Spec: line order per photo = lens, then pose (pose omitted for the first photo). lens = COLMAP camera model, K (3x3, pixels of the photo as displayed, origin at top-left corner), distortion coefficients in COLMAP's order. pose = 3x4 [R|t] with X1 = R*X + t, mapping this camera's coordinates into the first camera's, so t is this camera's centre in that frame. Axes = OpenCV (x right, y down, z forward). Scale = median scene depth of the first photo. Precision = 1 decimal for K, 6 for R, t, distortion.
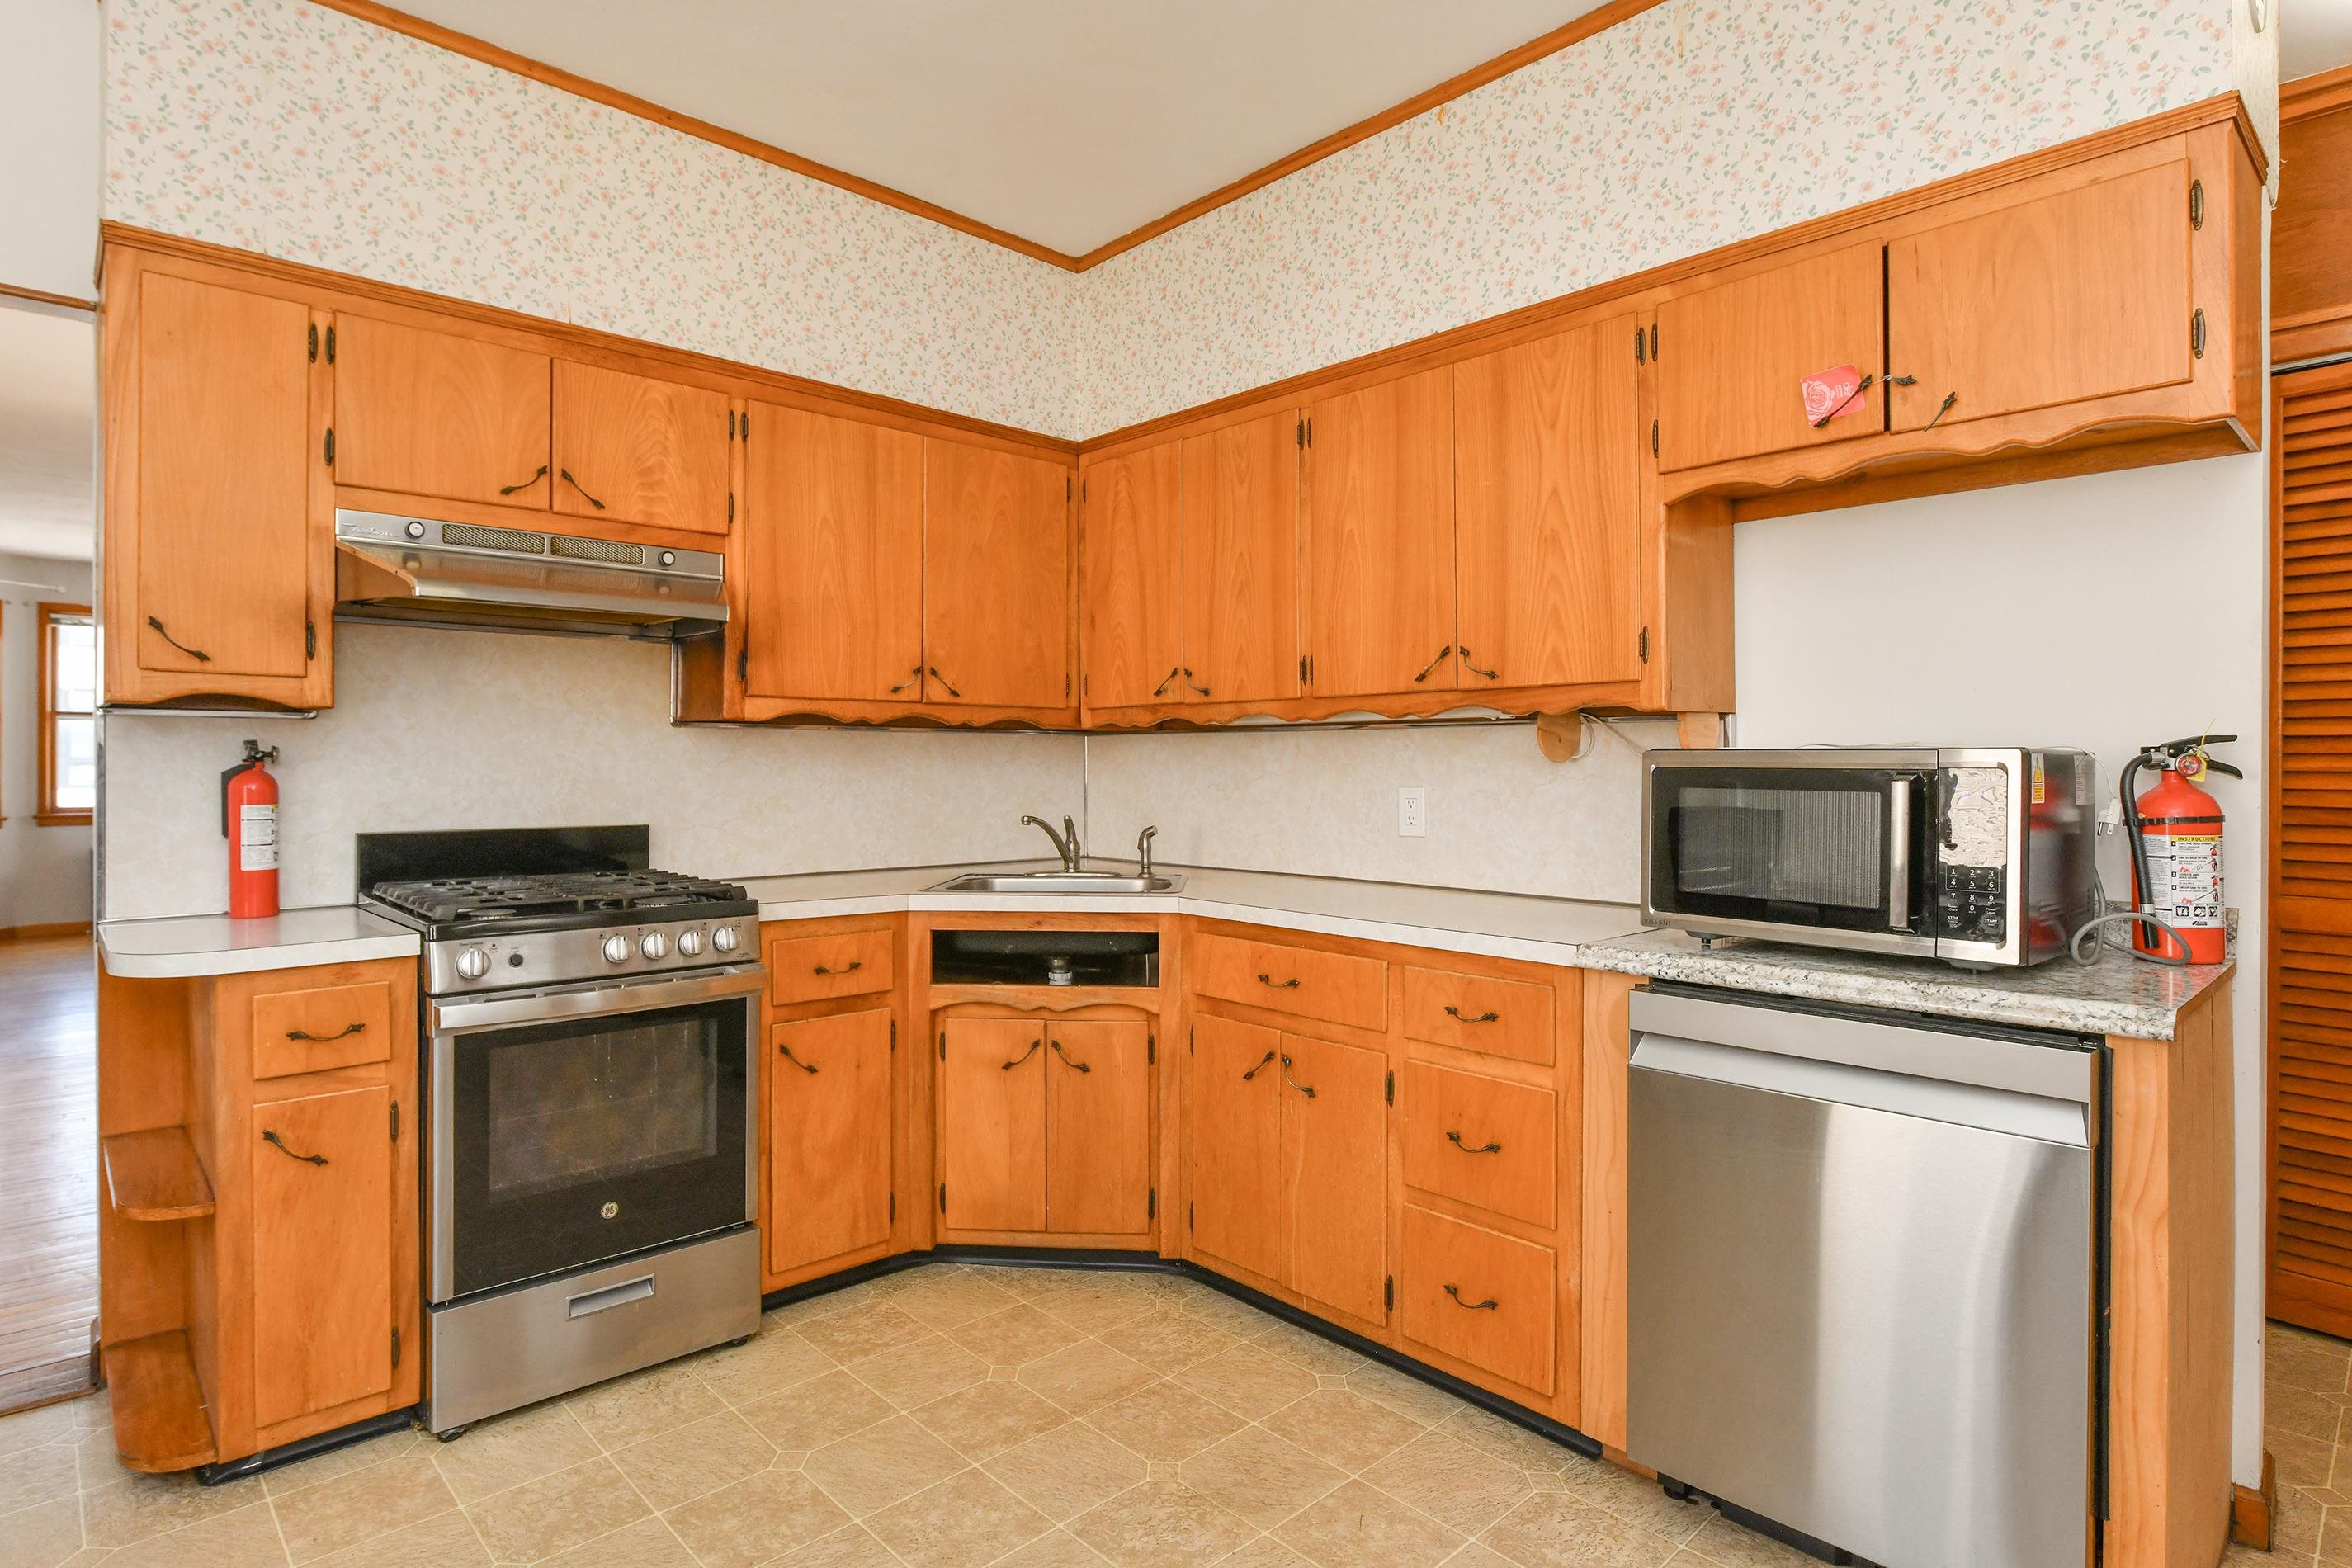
lens RADIAL K [[1222.2, 0, 1170.3], [0, 1222.2, 774.9], [0, 0, 1]] dist [-0.001862, -0.002068]
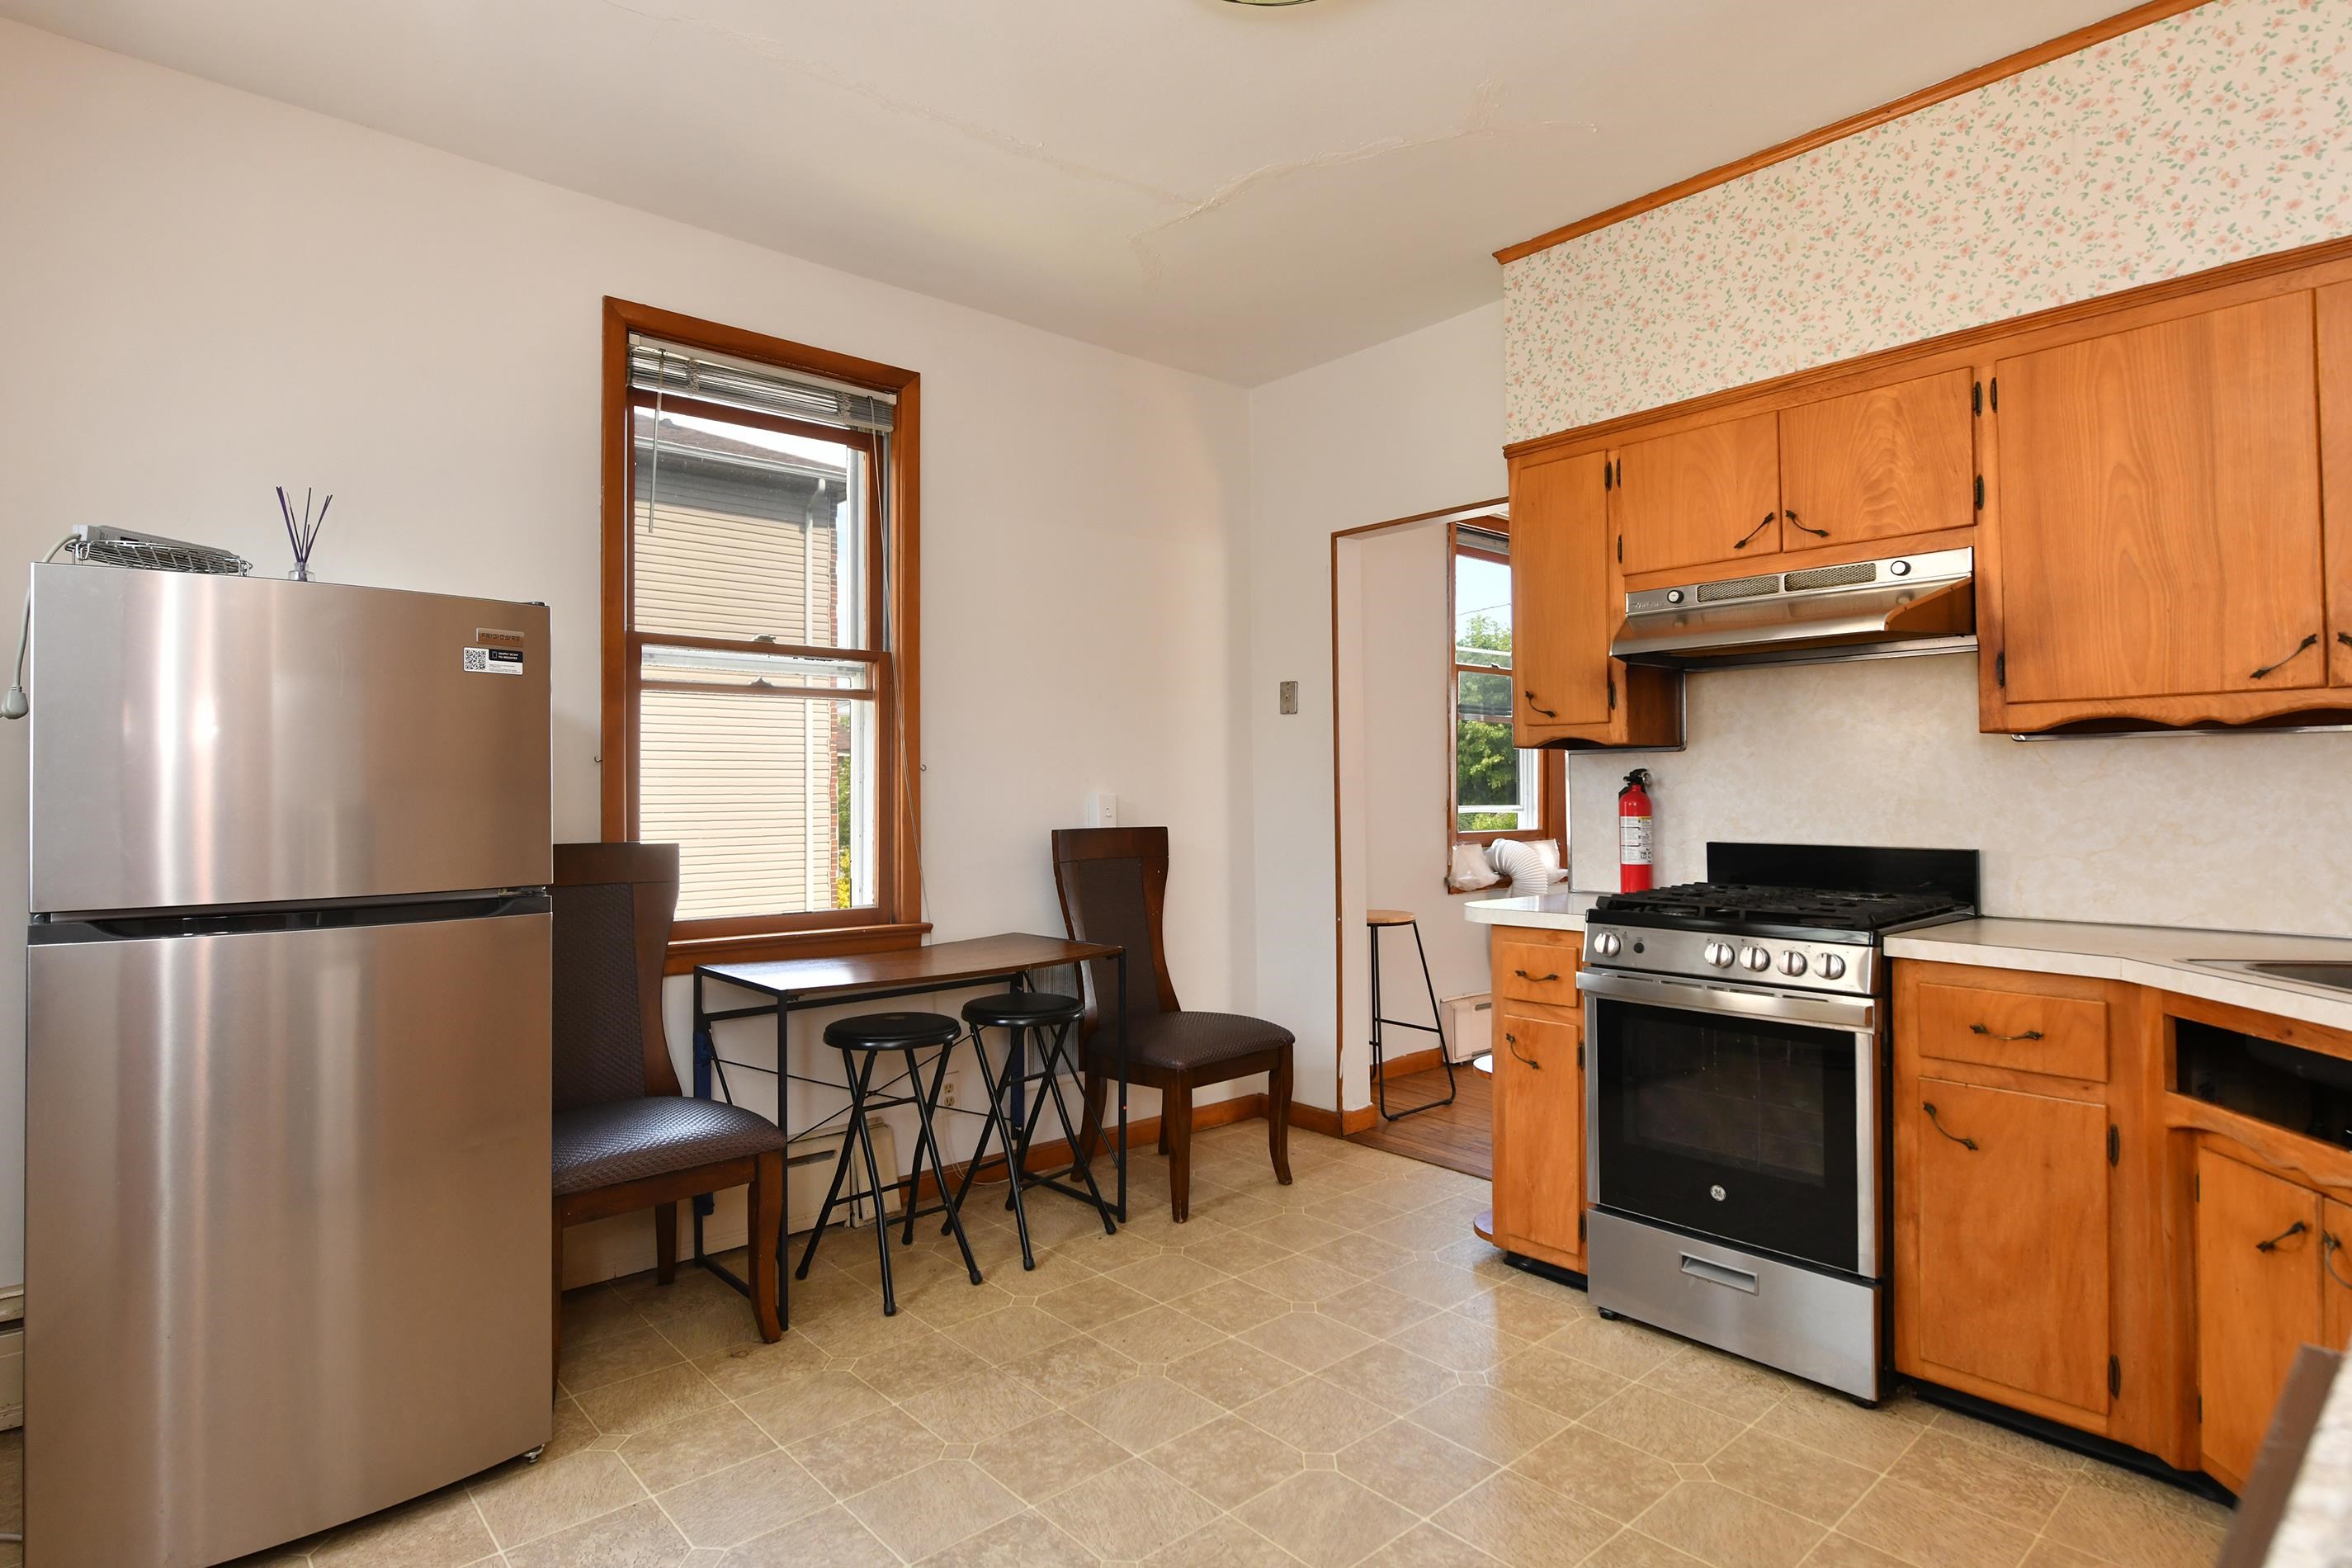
lens RADIAL K [[1222.2, 0, 1169.5], [0, 1222.2, 778.2], [0, 0, 1]] dist [-0.001862, -0.002068]
pose [[-0.028193, -0.012517, -0.999524, 0.569399], [-0.003550, 0.999917, -0.012422, 0.000519], [0.999596, 0.003198, -0.028235, 0.471104]]
